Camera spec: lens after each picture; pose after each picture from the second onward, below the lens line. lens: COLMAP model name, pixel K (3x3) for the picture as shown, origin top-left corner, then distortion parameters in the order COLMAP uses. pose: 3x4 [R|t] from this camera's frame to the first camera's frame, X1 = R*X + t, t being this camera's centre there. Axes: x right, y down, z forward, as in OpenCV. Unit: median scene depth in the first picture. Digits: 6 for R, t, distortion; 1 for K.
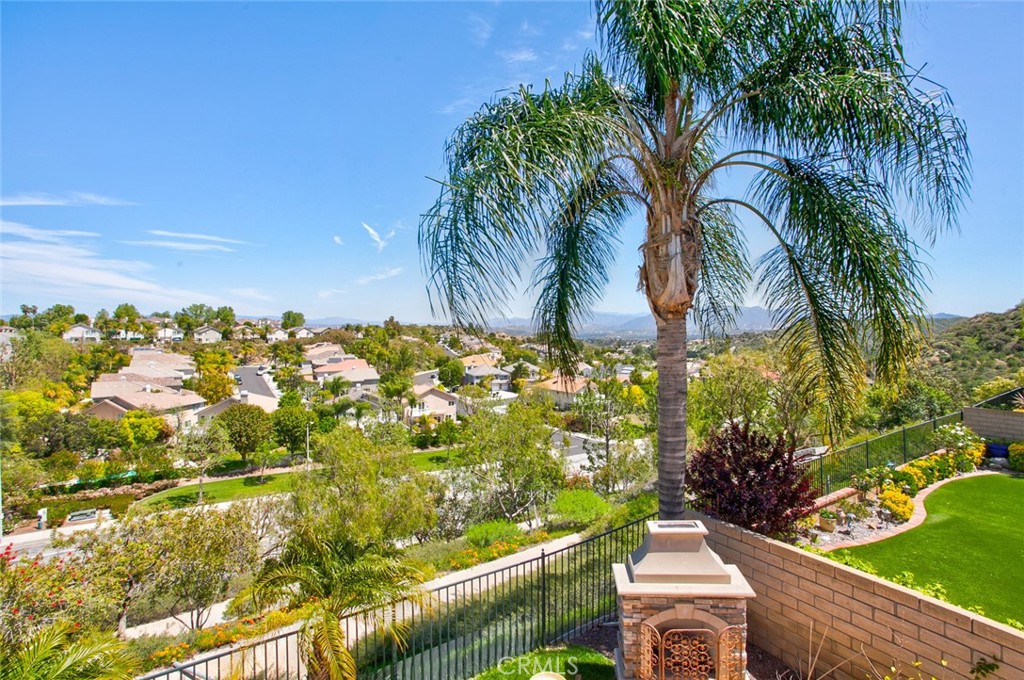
lens RADIAL K [[486.9, 0, 516.5], [0, 486.9, 331.2], [0, 0, 1]] dist [-0.004341, 0.001729]
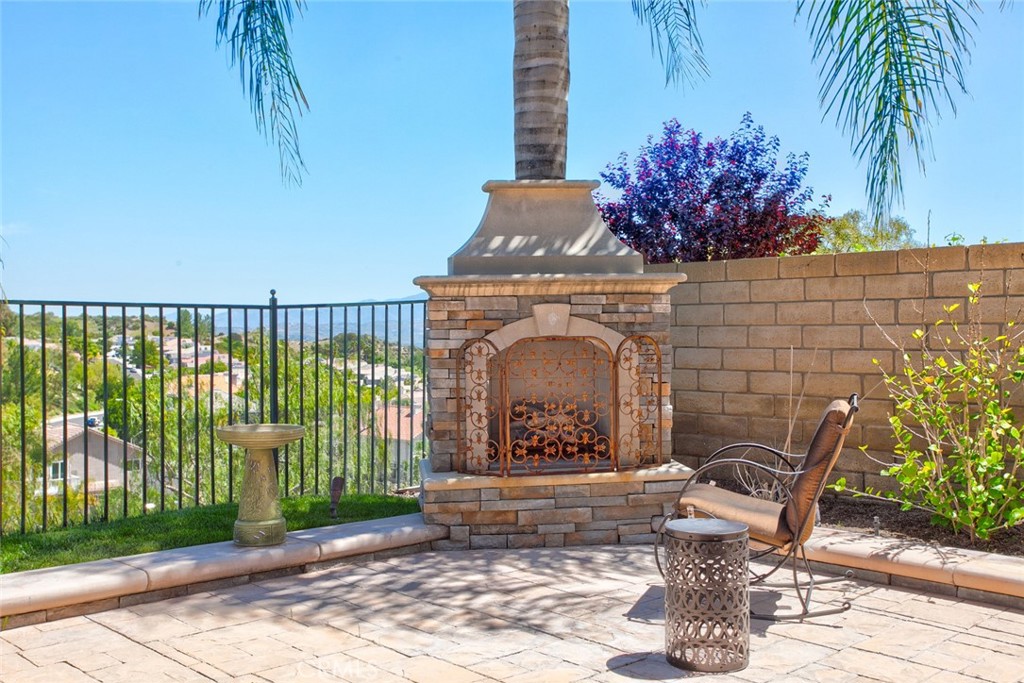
lens RADIAL K [[1058.2, 0, 511.0], [0, 1058.2, 338.5], [0, 0, 1]] dist [-0.011962, 0.000000]
pose [[0.979138, -0.006384, 0.203094, 0.072621], [0.007440, 0.999962, -0.004435, 0.507117], [-0.203058, 0.005854, 0.979149, -0.038840]]
